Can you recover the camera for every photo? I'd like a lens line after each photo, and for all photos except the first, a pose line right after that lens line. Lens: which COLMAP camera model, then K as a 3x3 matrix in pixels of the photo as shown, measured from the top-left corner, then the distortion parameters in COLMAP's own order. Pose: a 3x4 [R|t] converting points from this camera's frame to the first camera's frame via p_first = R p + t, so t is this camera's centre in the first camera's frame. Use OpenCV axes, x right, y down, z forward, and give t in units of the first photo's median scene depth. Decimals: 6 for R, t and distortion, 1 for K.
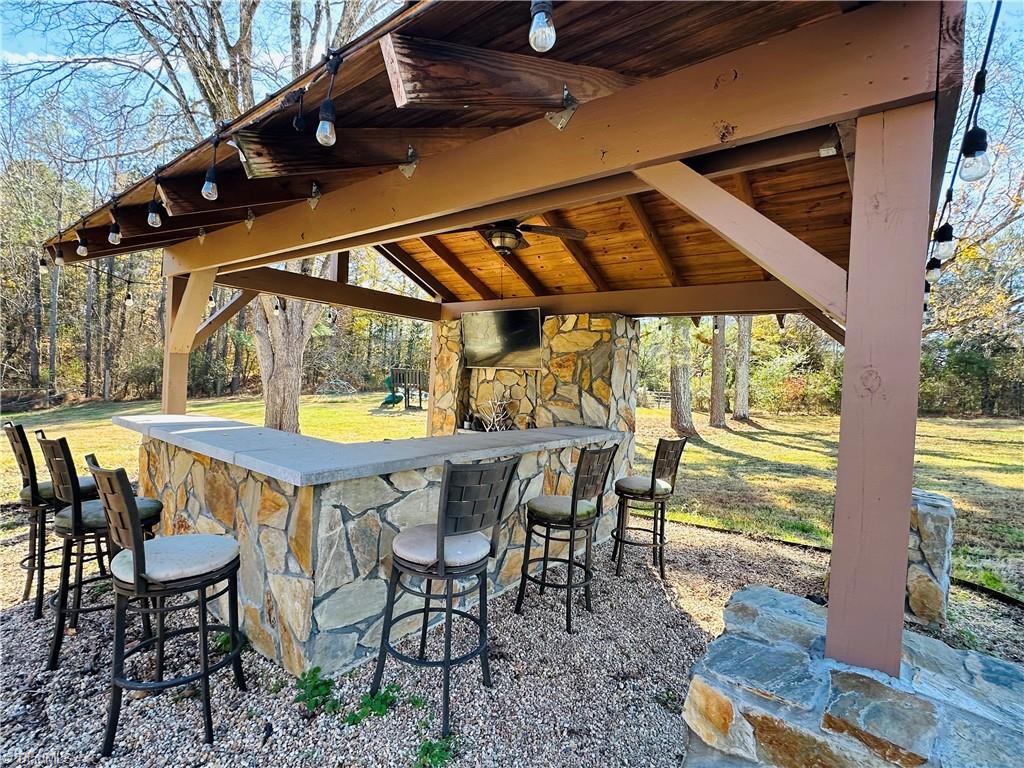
lens RADIAL K [[489.4, 0, 513.3], [0, 489.4, 382.8], [0, 0, 1]] dist [-0.009012, -0.000532]
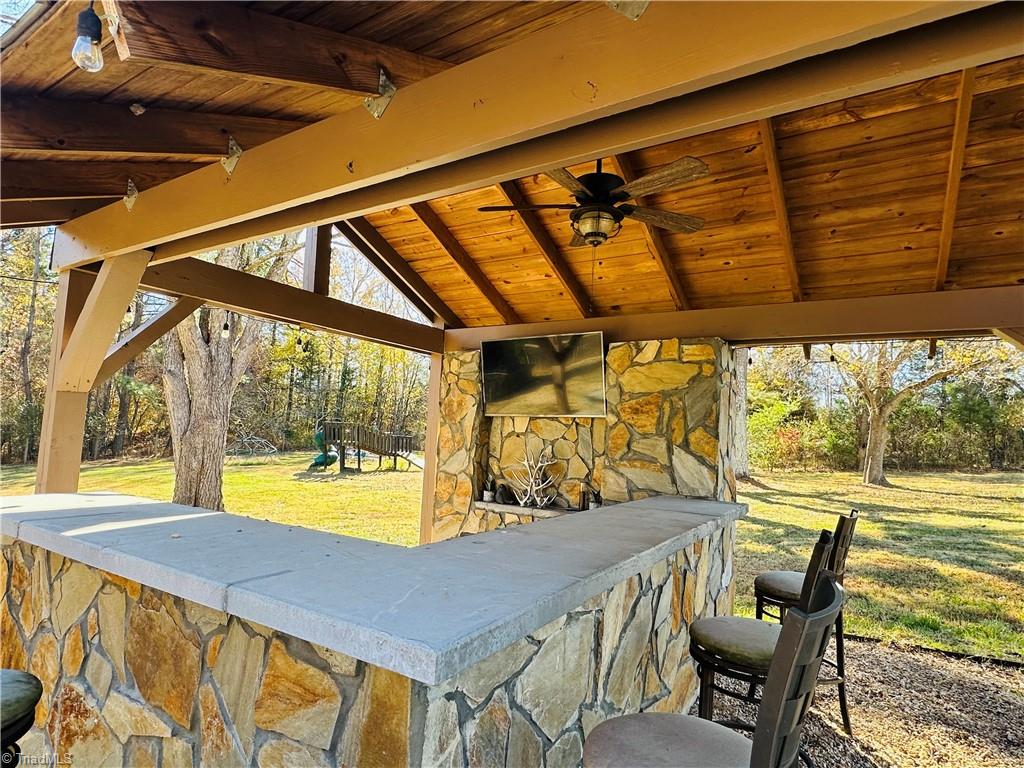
lens RADIAL K [[560.5, 0, 510.6], [0, 560.5, 384.9], [0, 0, 1]] dist [-0.007500, 0.001013]
pose [[0.995294, -0.000462, 0.096897, -0.163131], [0.009680, 0.995461, -0.094682, 0.002838], [-0.096414, 0.095174, 0.990781, 0.197891]]
